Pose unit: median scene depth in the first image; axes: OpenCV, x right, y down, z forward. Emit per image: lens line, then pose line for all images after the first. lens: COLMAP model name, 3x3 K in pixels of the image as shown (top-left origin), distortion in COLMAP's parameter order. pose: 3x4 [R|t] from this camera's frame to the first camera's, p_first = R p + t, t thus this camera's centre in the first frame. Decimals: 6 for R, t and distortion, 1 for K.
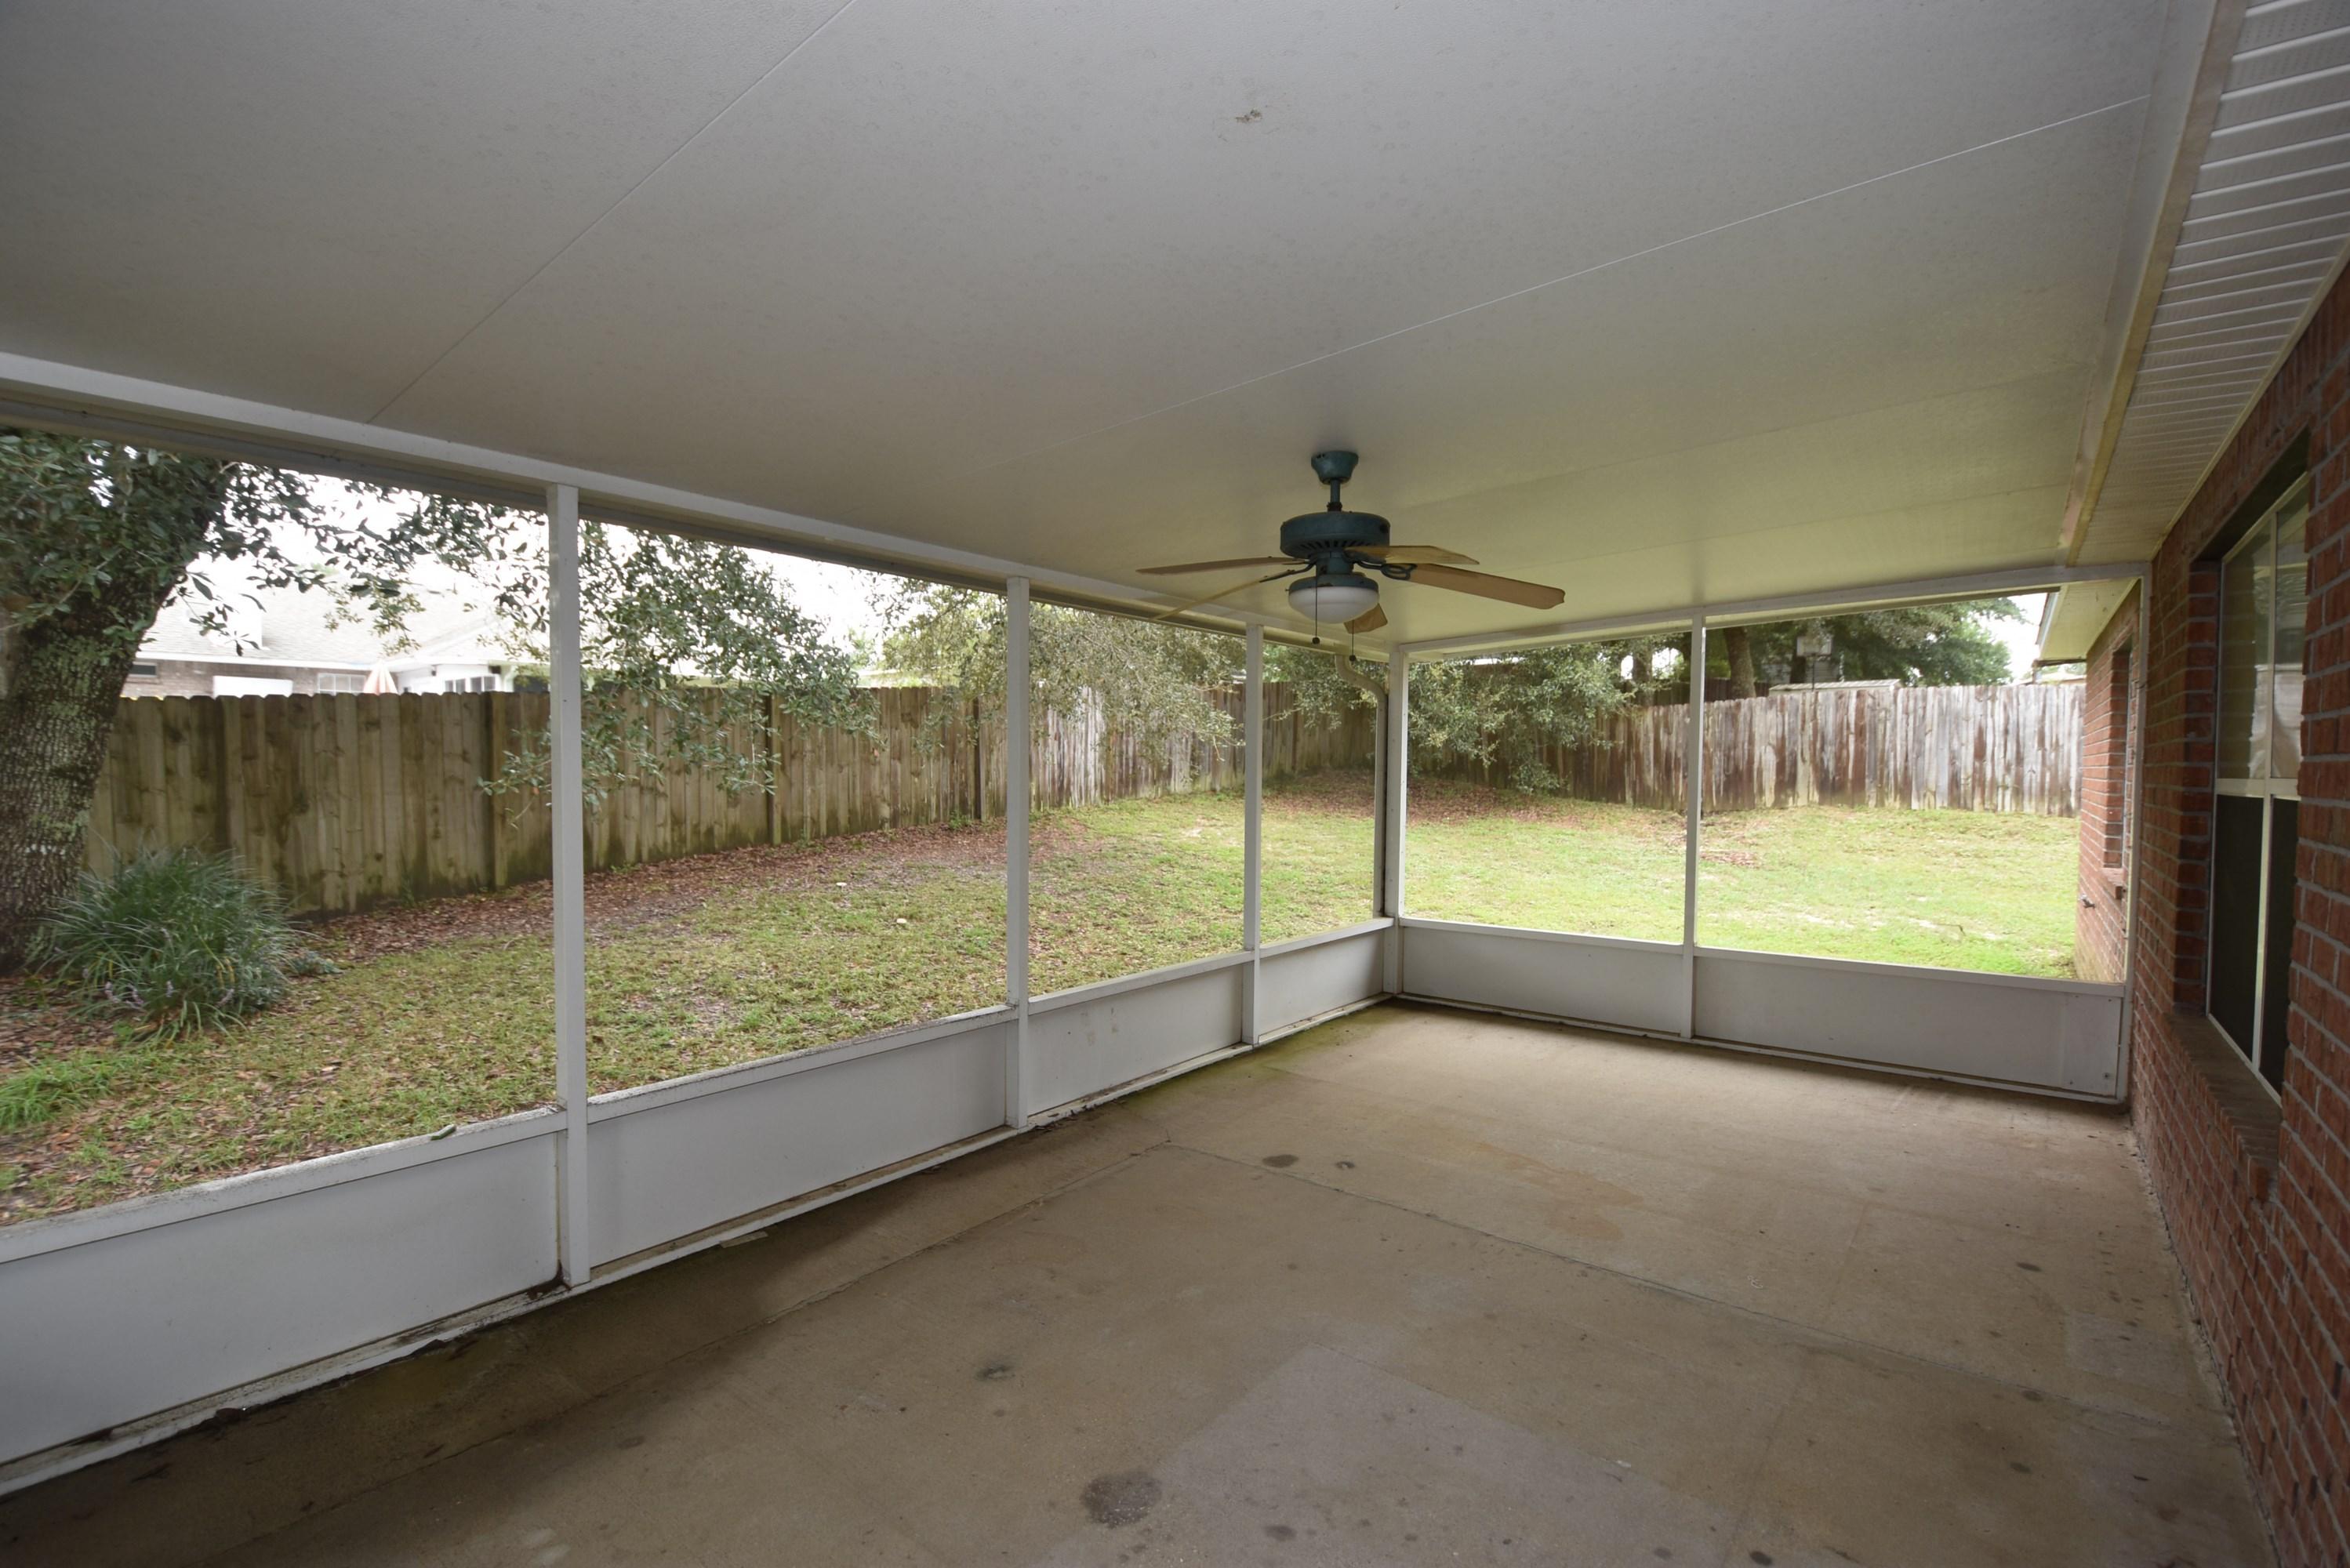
lens RADIAL K [[1030.0, 0, 1176.6], [0, 1030.0, 801.0], [0, 0, 1]] dist [0.005219, -0.010315]
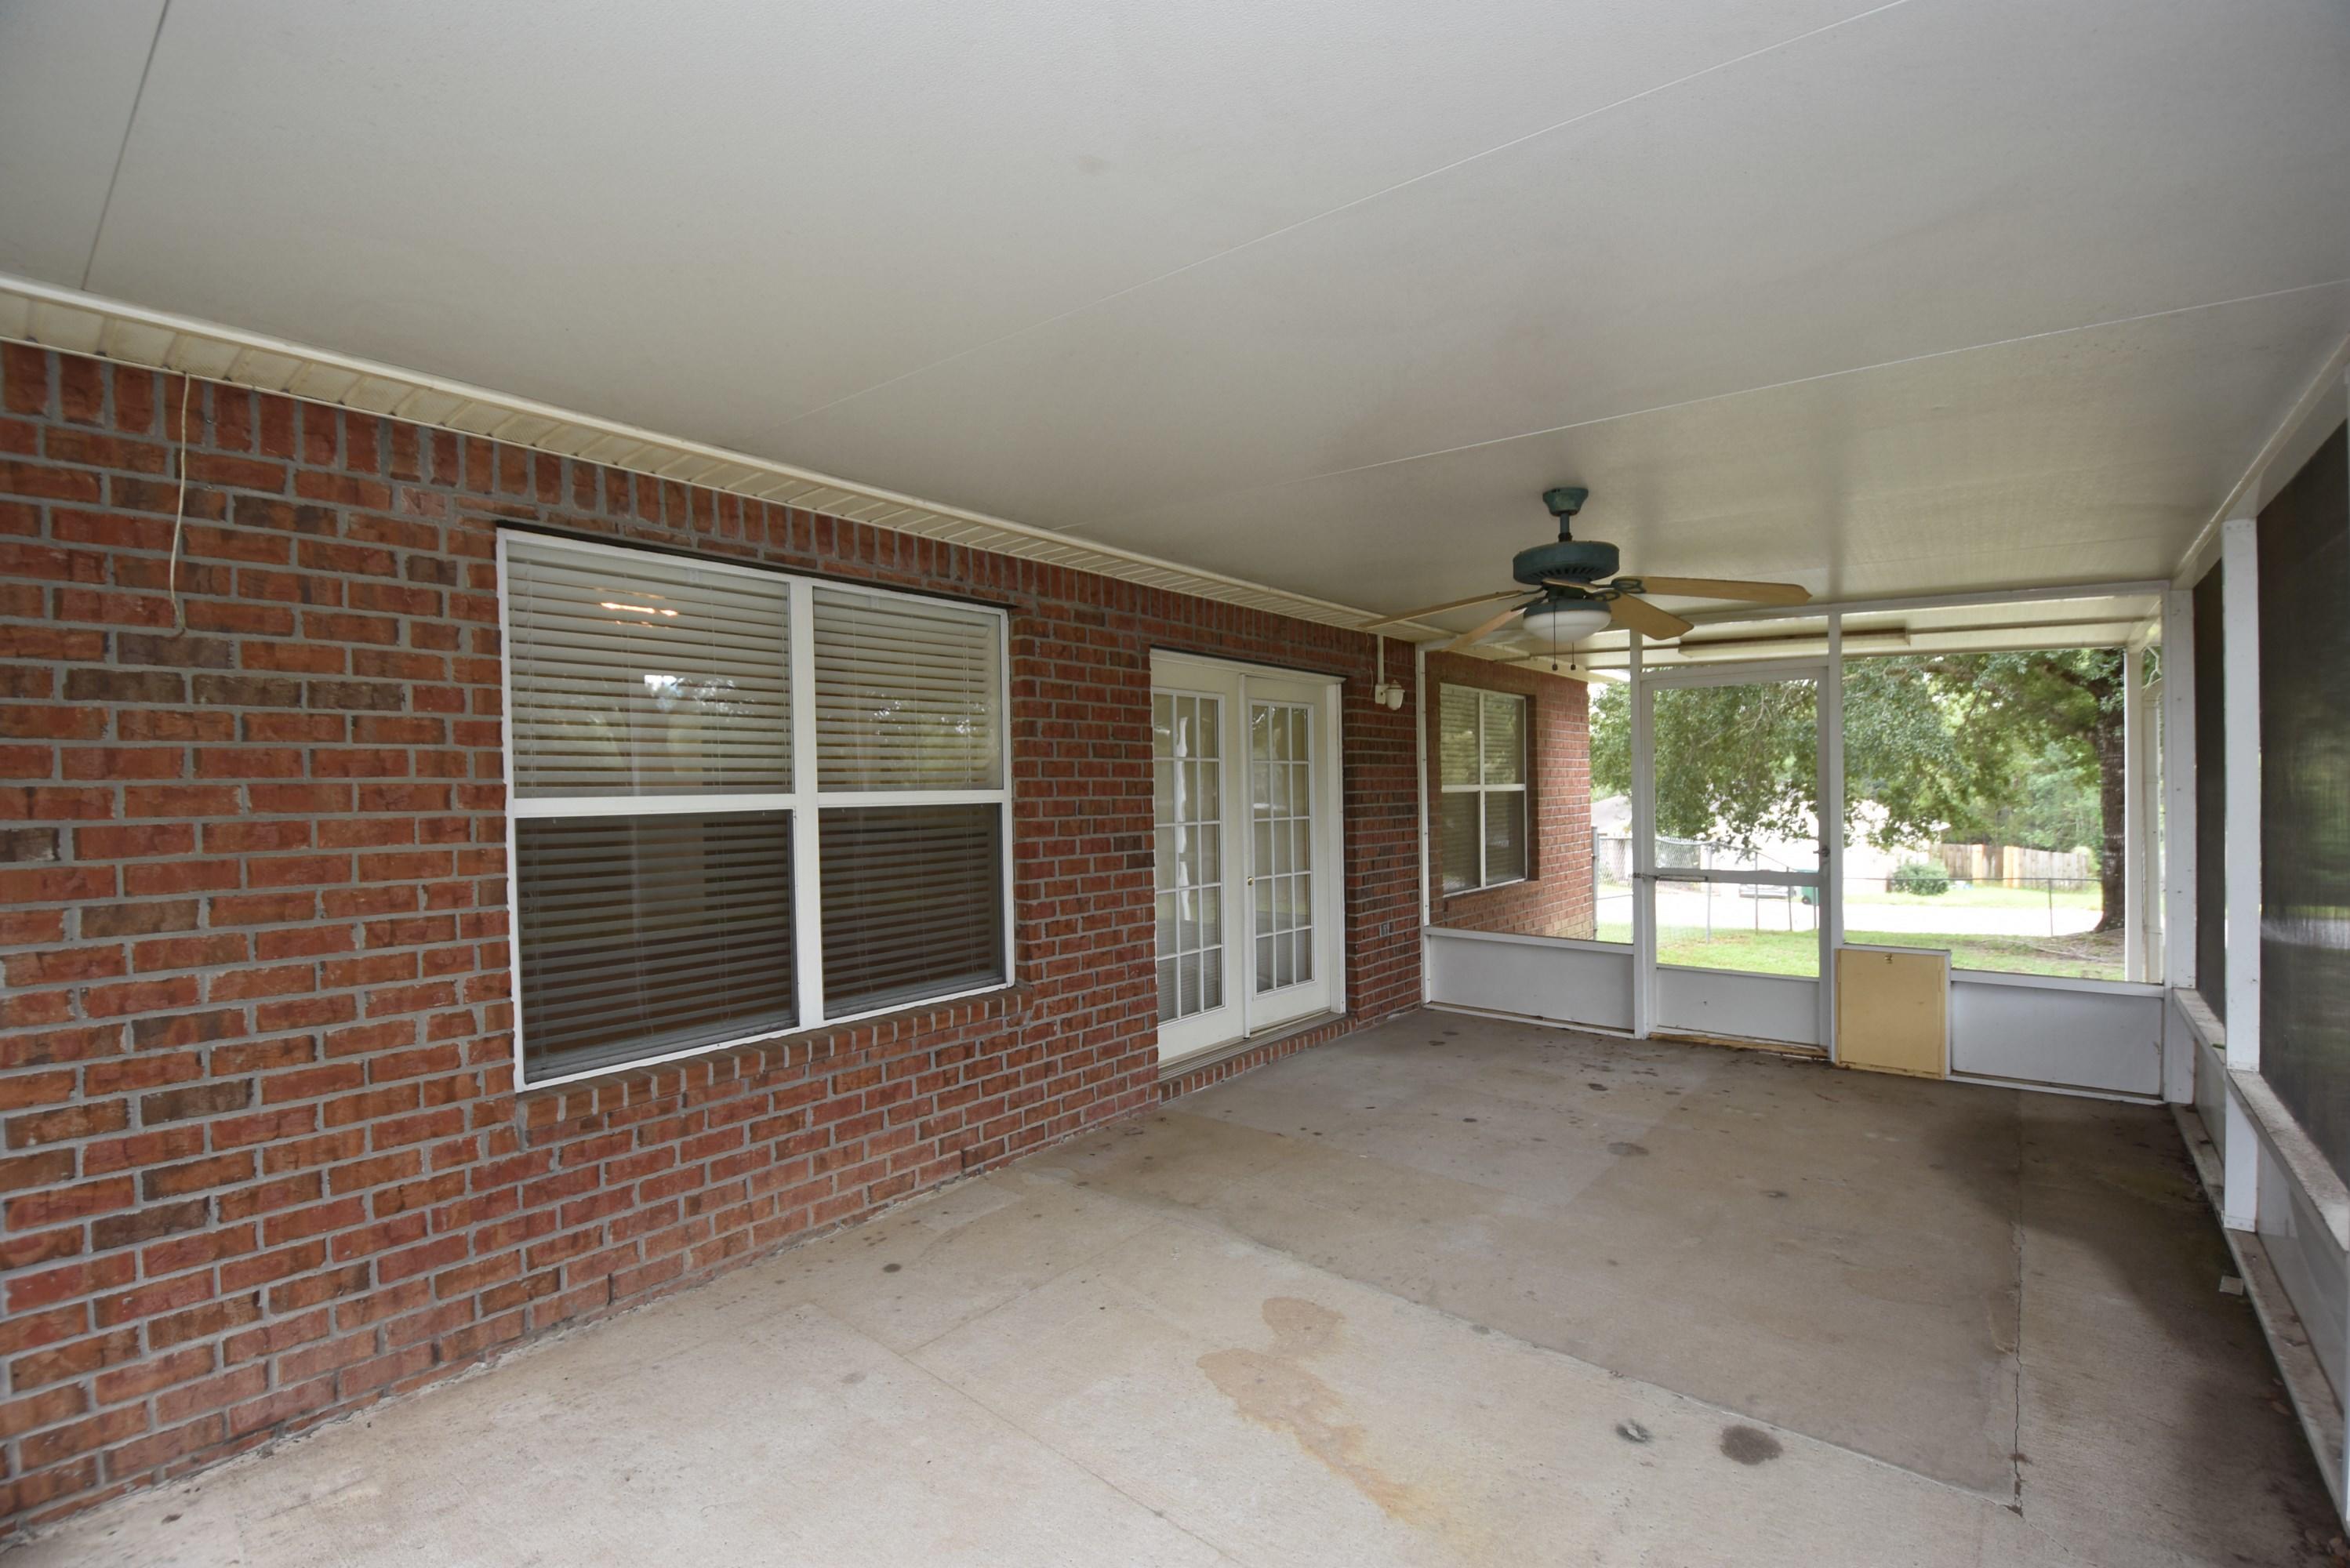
lens RADIAL K [[1030.0, 0, 1180.7], [0, 1030.0, 802.5], [0, 0, 1]] dist [0.005219, -0.010315]
pose [[-0.999936, 0.010815, 0.003258, 0.113659], [0.010956, 0.998837, 0.046945, -0.012079], [-0.002747, 0.046978, -0.998892, 0.427023]]
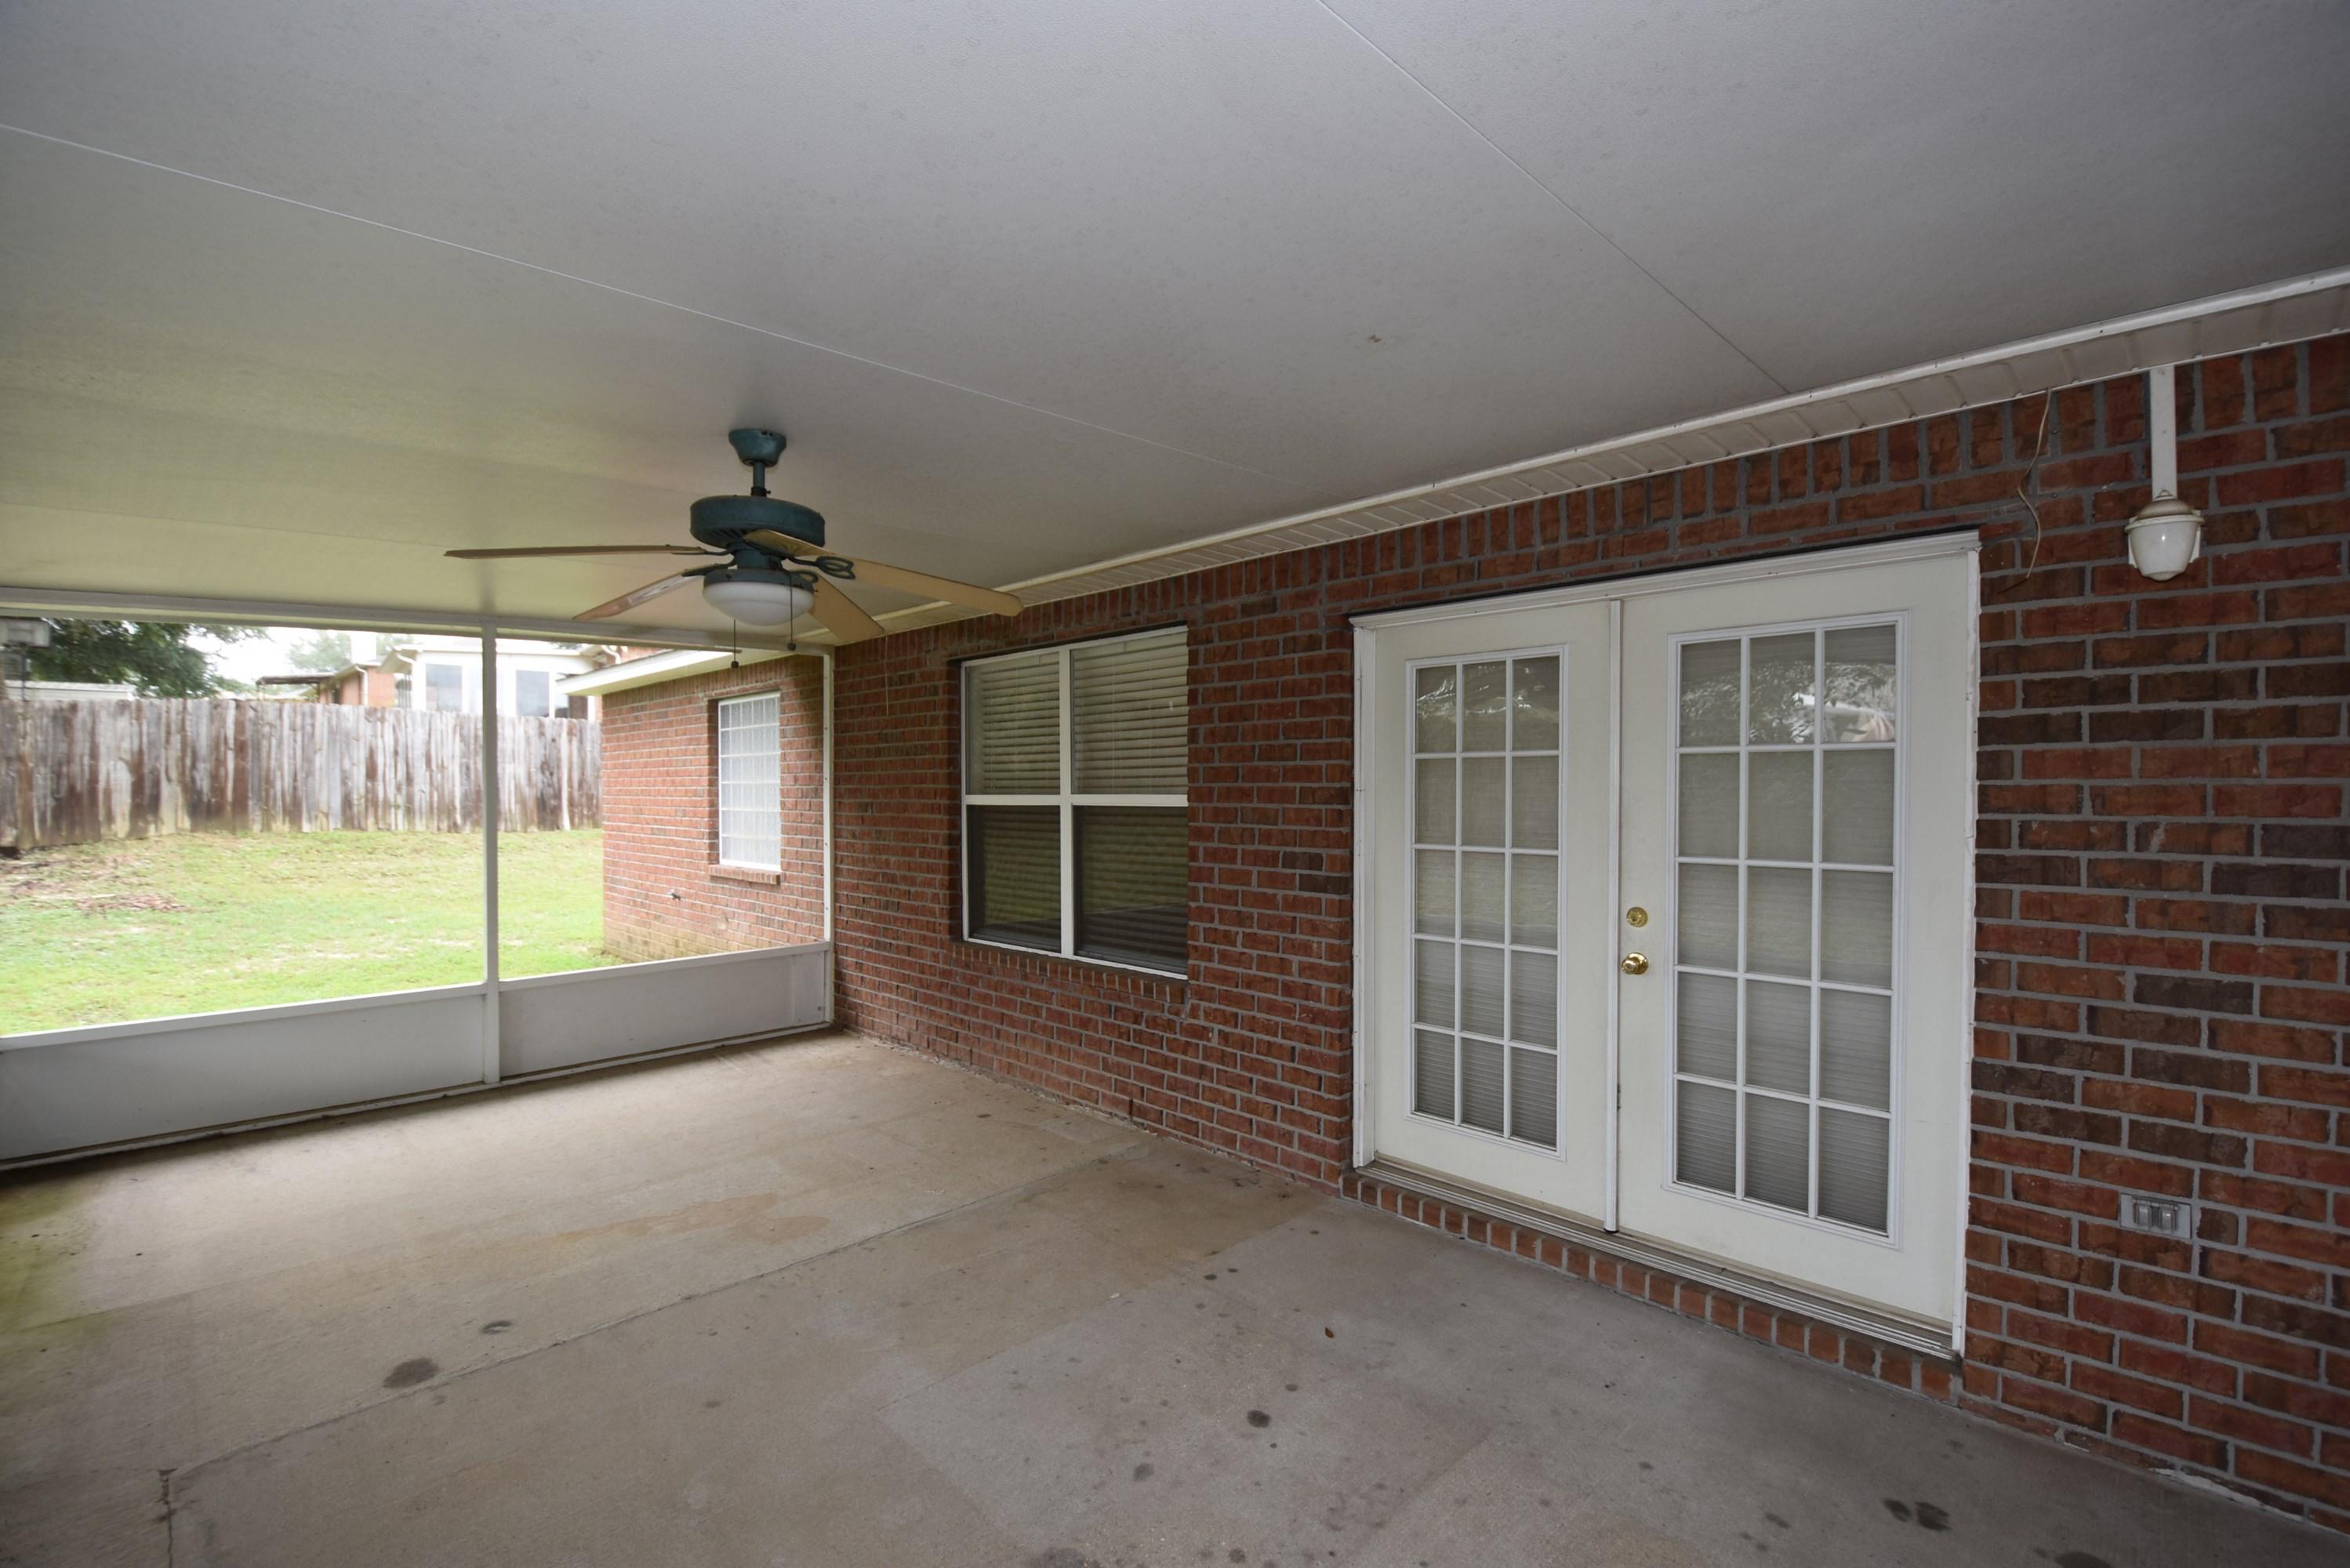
lens RADIAL K [[1030.0, 0, 1178.1], [0, 1030.0, 806.0], [0, 0, 1]] dist [0.005219, -0.010315]
pose [[0.106931, -0.019541, 0.994074, -0.138275], [0.033614, 0.999306, 0.016028, -0.004407], [-0.993698, 0.031701, 0.107513, 0.113598]]
